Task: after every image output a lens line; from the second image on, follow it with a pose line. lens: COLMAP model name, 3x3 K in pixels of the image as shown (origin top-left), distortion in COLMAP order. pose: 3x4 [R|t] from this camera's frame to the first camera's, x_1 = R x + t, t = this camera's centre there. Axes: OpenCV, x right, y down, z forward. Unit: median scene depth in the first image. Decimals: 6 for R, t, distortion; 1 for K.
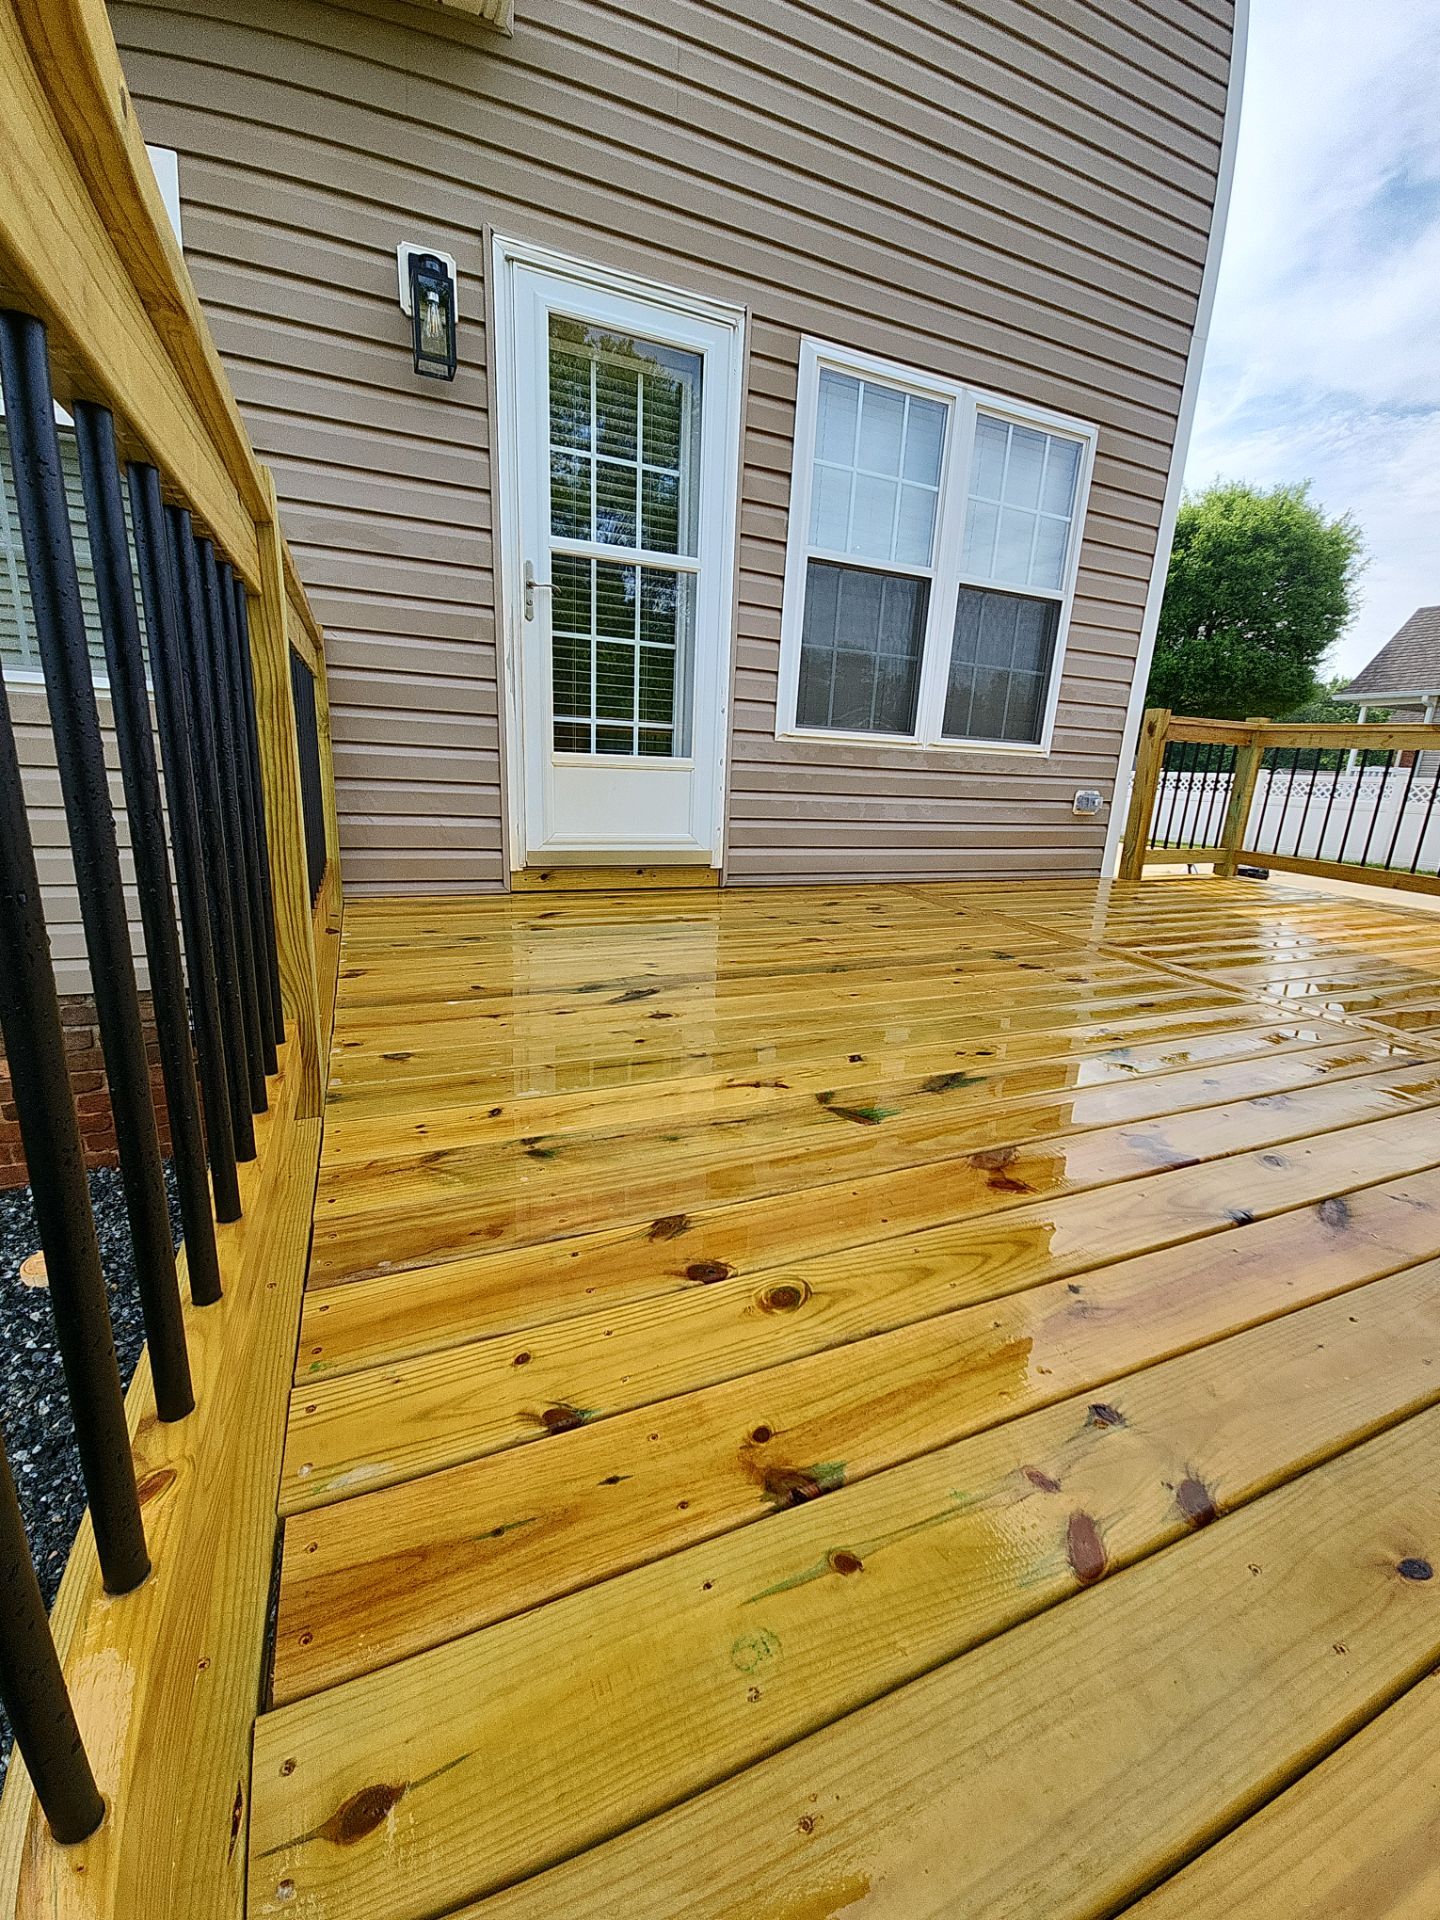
lens RADIAL K [[777.8, 0, 730.2], [0, 777.8, 948.8], [0, 0, 1]] dist [0.005859, -0.002725]
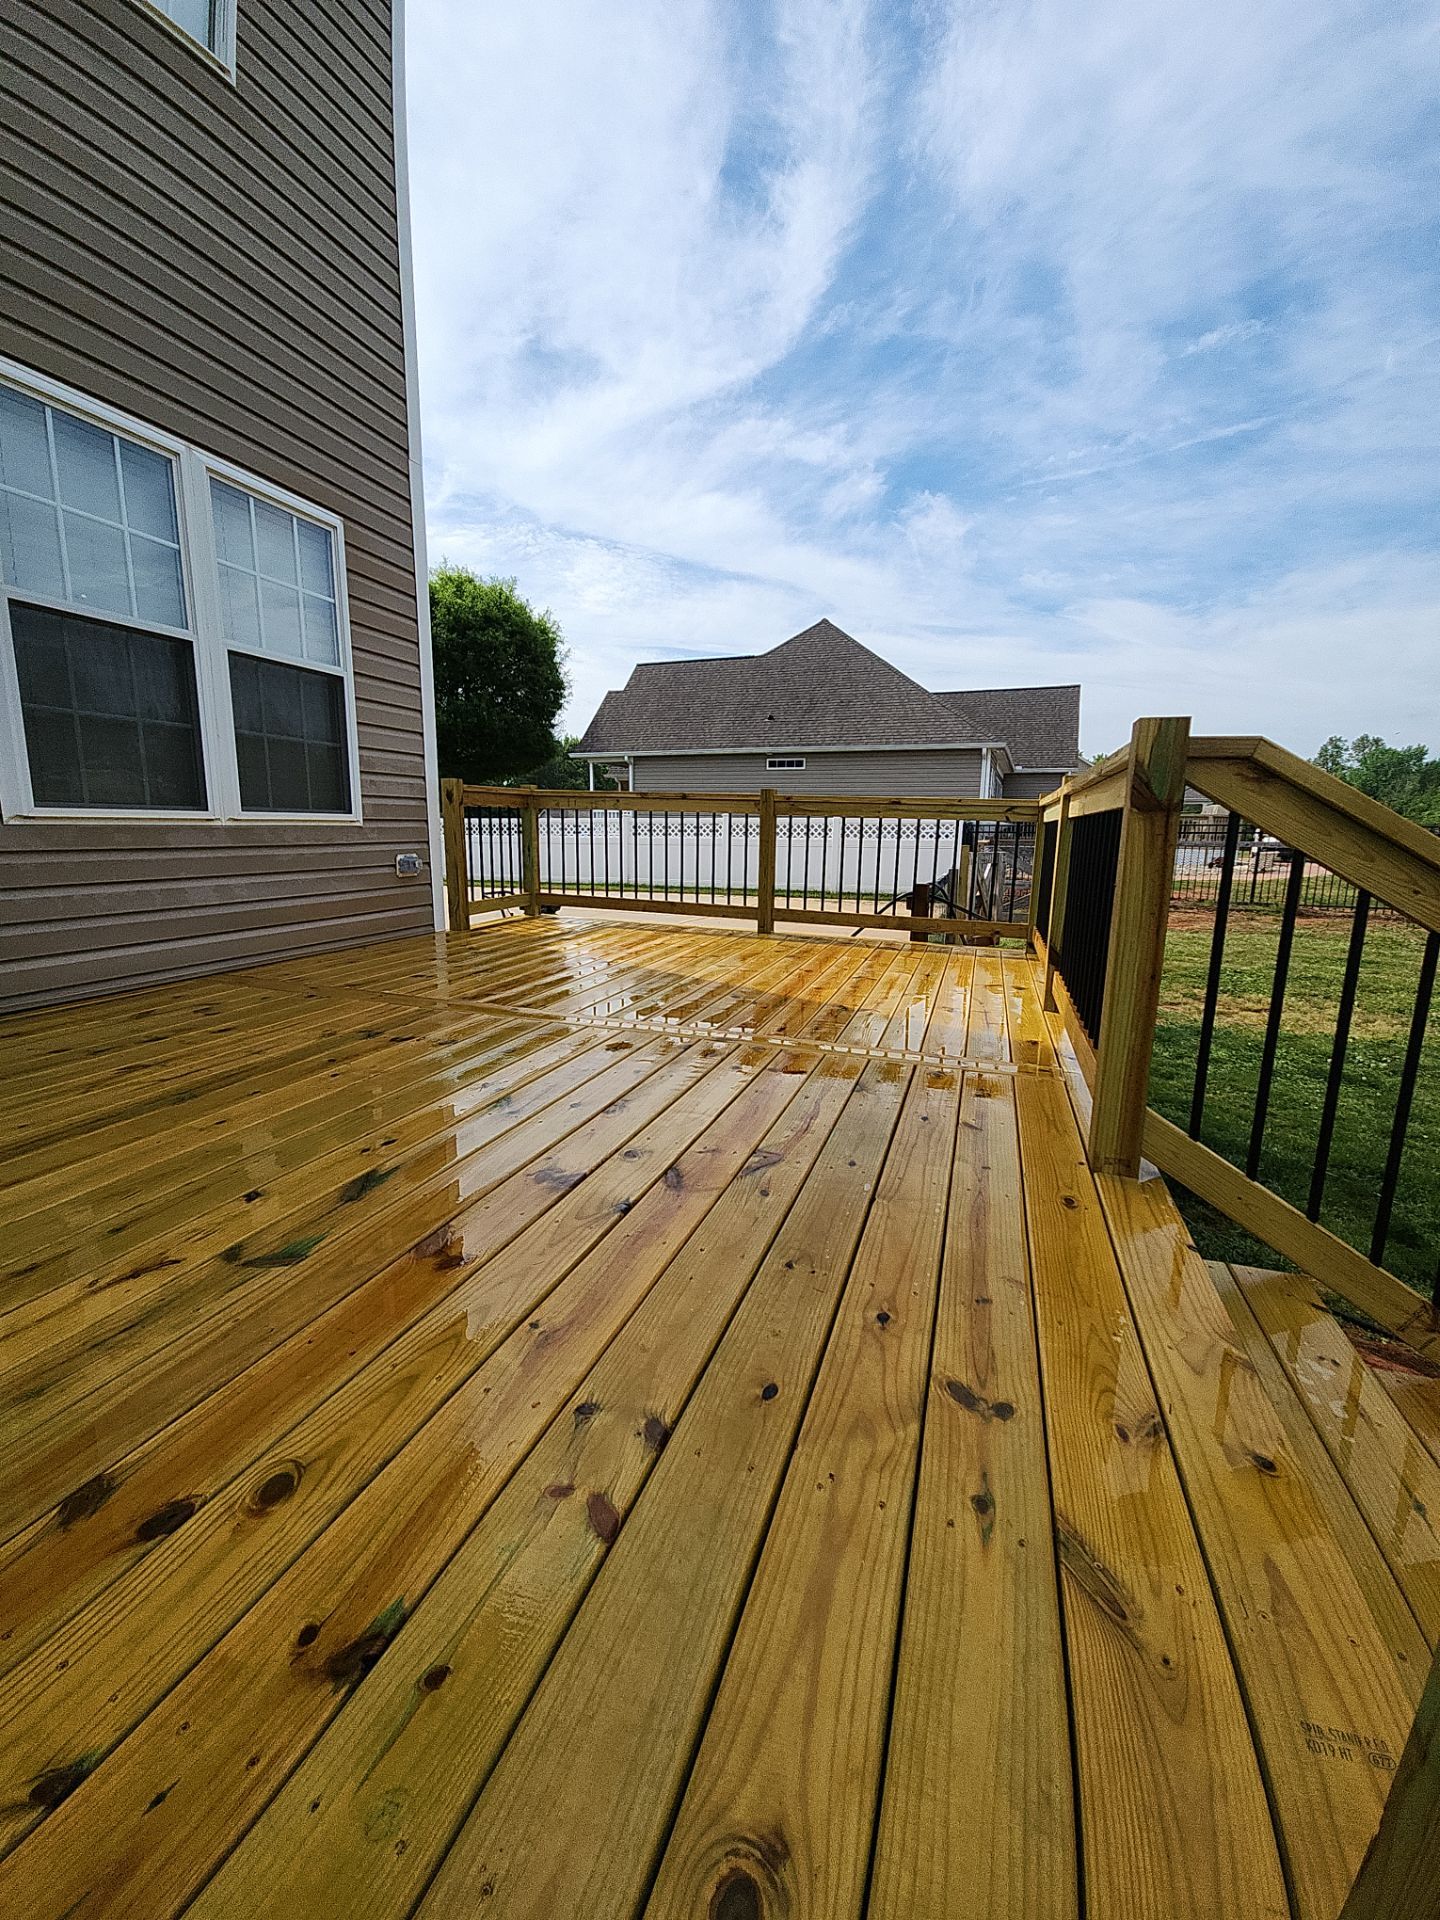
lens RADIAL K [[777.8, 0, 709.2], [0, 777.8, 960.5], [0, 0, 1]] dist [0.005859, -0.002725]
pose [[0.690823, -0.171667, 0.702349, -0.030526], [0.202805, 0.978416, 0.039666, -0.027192], [-0.693999, 0.115038, 0.710727, -0.026570]]
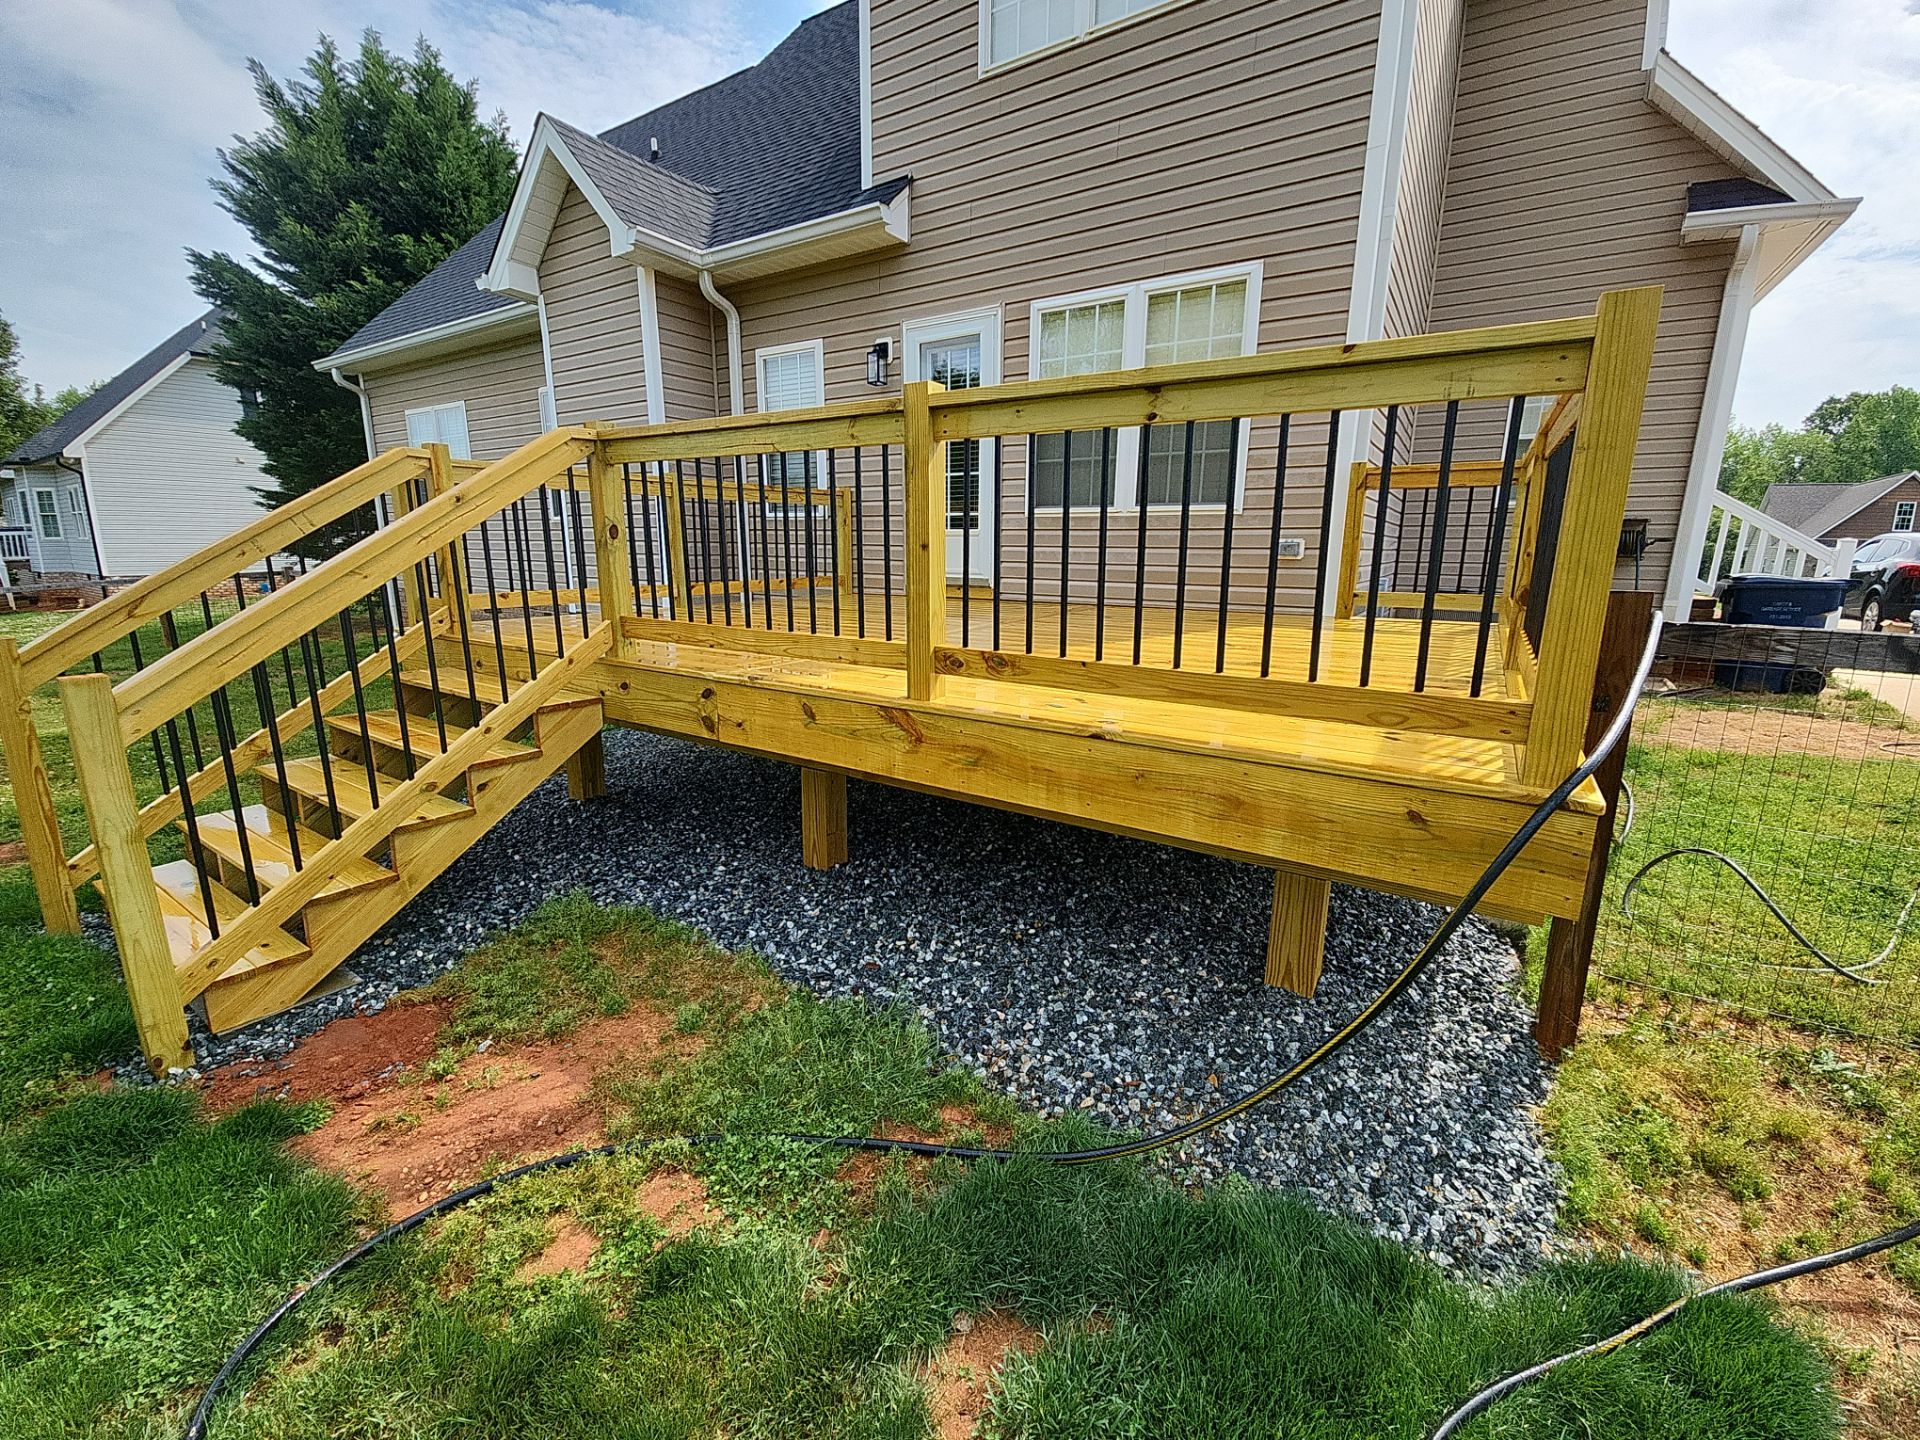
lens RADIAL K [[777.8, 0, 952.8], [0, 777.8, 702.6], [0, 0, 1]] dist [0.005859, -0.002725]
pose [[0.534614, 0.121867, -0.836264, 1.652149], [-0.165838, 0.985437, 0.037587, 0.123696], [0.828665, 0.118589, 0.547038, -0.065140]]
